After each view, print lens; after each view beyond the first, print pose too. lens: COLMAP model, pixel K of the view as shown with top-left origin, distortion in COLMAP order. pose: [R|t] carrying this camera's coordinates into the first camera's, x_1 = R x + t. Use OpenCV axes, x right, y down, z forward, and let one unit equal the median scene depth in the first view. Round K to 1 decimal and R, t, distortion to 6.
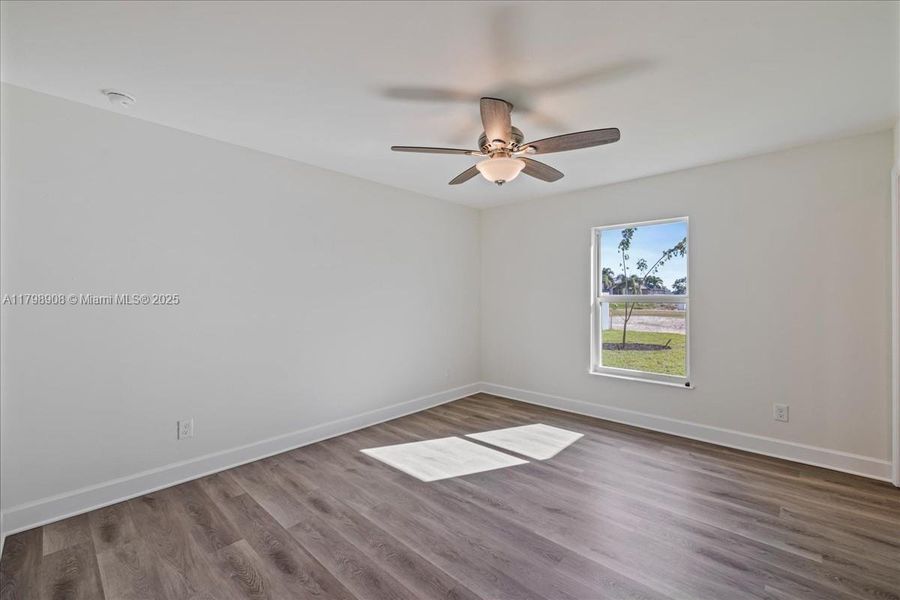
lens RADIAL K [[379.2, 0, 444.4], [0, 379.2, 297.3], [0, 0, 1]] dist [0.000310, -0.000059]
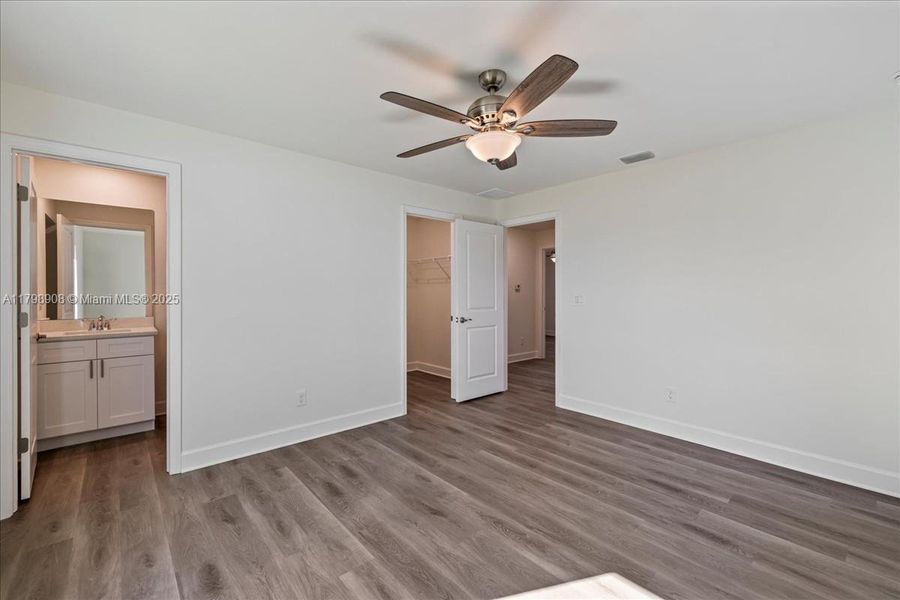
lens RADIAL K [[379.2, 0, 444.4], [0, 379.2, 297.3], [0, 0, 1]] dist [0.000310, -0.000059]
pose [[-0.995165, -0.001827, 0.098197, 0.183454], [0.000069, 0.999814, 0.019294, -0.000588], [-0.098214, 0.019207, -0.994980, 1.985773]]
